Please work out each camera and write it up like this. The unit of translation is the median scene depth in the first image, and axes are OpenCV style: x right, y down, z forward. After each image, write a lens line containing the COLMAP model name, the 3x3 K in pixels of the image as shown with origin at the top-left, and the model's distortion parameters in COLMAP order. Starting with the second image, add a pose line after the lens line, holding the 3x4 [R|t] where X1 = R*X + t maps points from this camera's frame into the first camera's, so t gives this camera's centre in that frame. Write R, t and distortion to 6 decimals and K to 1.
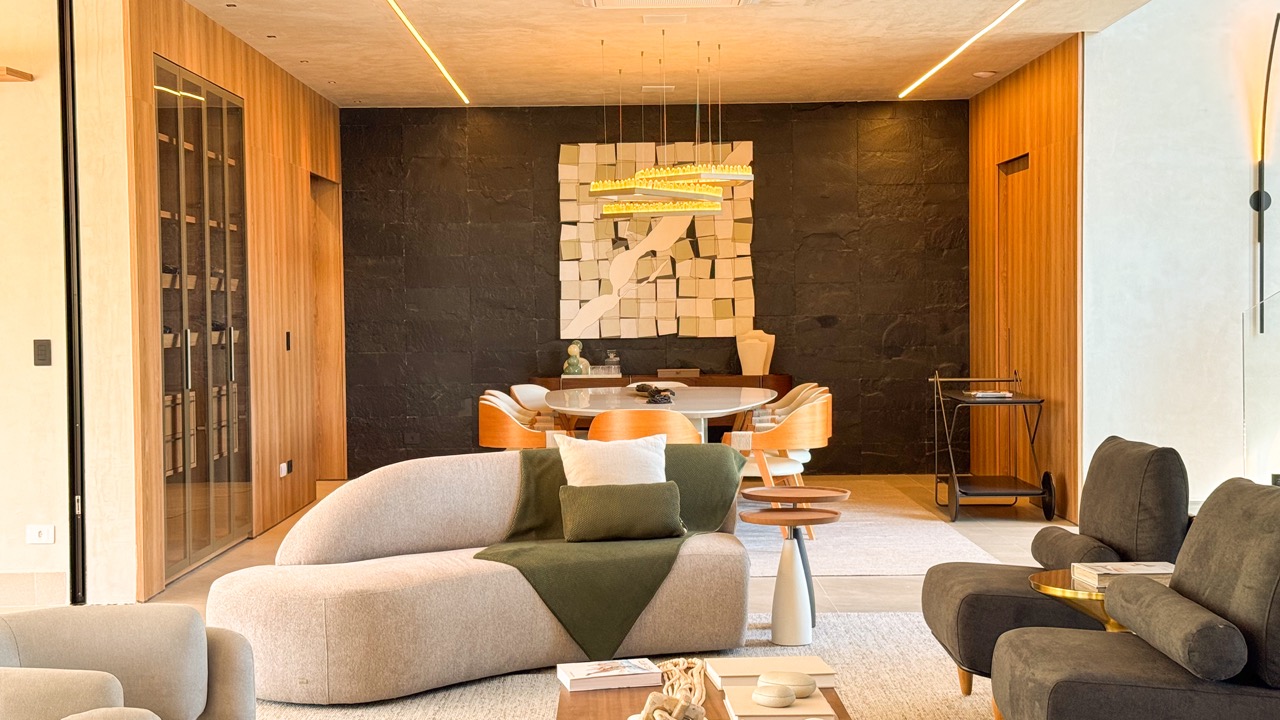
lens RADIAL K [[1779.4, 0, 640.0], [0, 1779.4, 360.0], [0, 0, 1]] dist [0.177187, 0.010213]
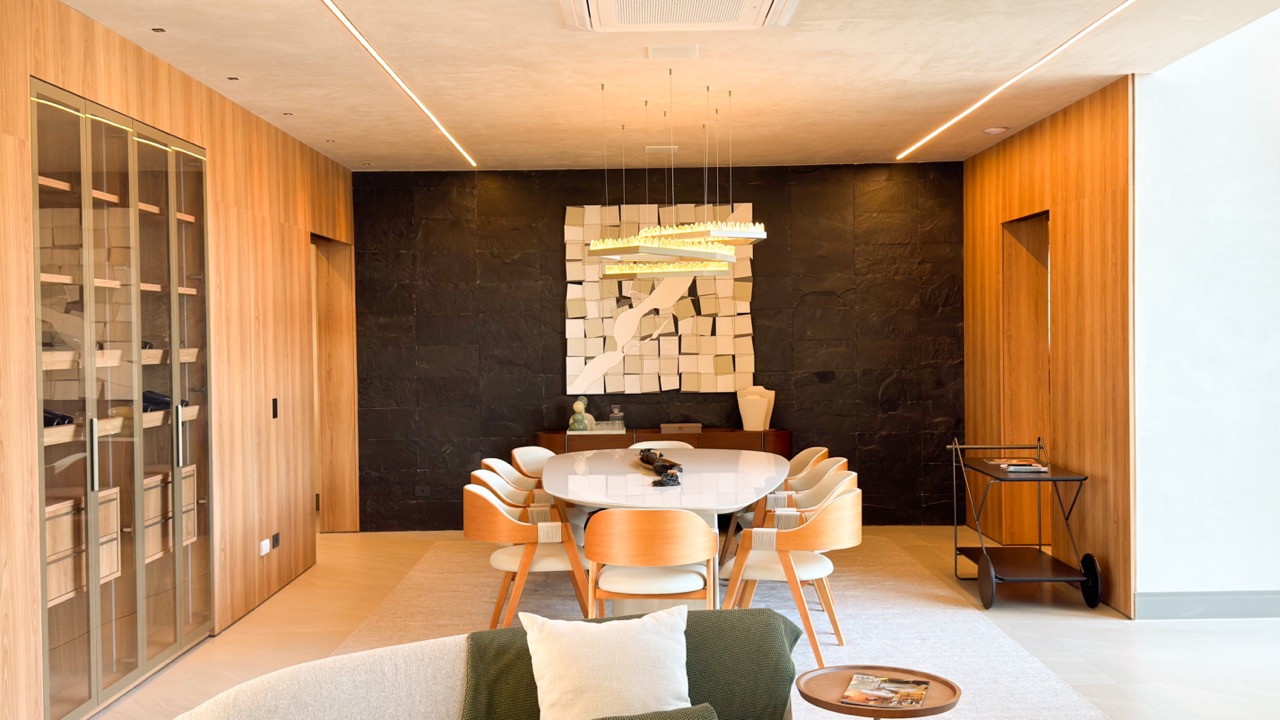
lens RADIAL K [[1244.2, 0, 640.0], [0, 1244.2, 360.0], [0, 0, 1]] dist [0.213213, -0.473153]
pose [[0.999997, -0.002167, -0.000896, -0.001344], [0.002159, 0.999950, -0.009802, -0.024860], [0.000917, 0.009800, 0.999952, 0.280193]]
